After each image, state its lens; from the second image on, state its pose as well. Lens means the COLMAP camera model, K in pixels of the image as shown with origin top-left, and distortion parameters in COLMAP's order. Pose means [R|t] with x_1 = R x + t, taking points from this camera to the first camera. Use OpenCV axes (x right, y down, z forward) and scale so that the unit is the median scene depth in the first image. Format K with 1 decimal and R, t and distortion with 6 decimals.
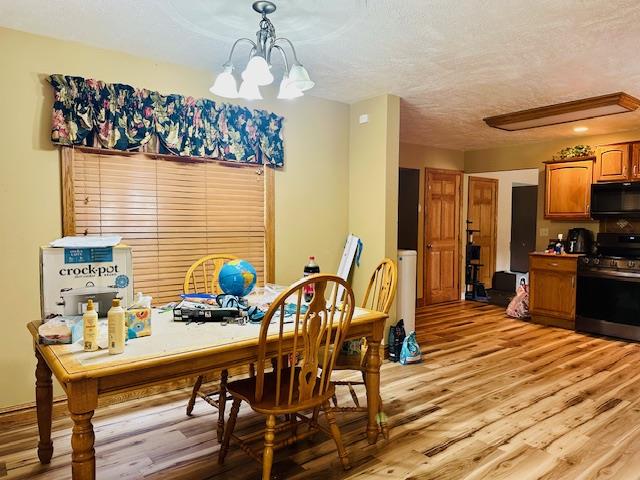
lens RADIAL K [[449.3, 0, 320.0], [0, 449.3, 240.0], [0, 0, 1]] dist [-0.003541, -0.002952]
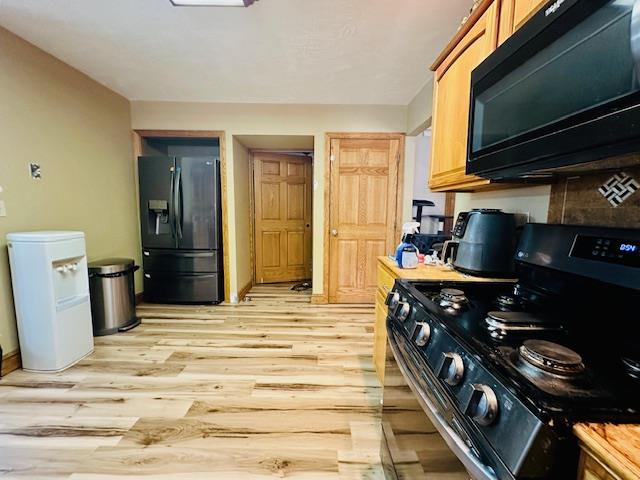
lens RADIAL K [[256.8, 0, 320.0], [0, 256.8, 240.0], [0, 0, 1]] dist [0.000451, 0.000279]
pose [[0.780807, 0.077794, -0.619910, 1.036374], [-0.035399, 0.996132, 0.080420, -0.020937], [0.623769, -0.040848, 0.780541, 1.259621]]
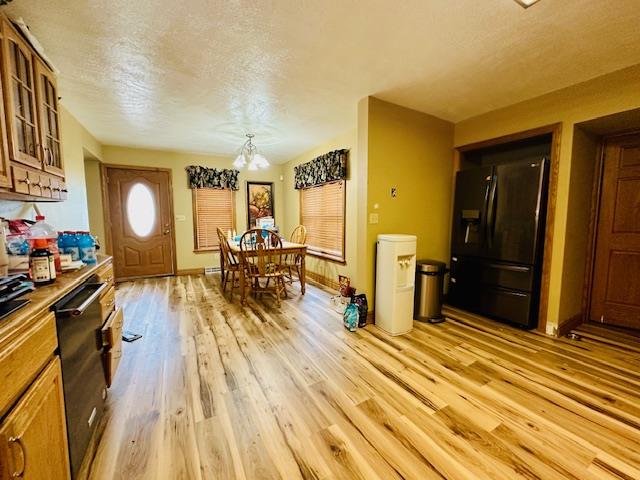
lens RADIAL K [[256.8, 0, 320.0], [0, 256.8, 240.0], [0, 0, 1]] dist [0.000451, 0.000279]
pose [[-0.145775, 0.084673, -0.985688, 1.039220], [-0.047129, 0.994605, 0.092409, -0.018492], [0.988195, 0.059925, -0.140998, 1.206616]]
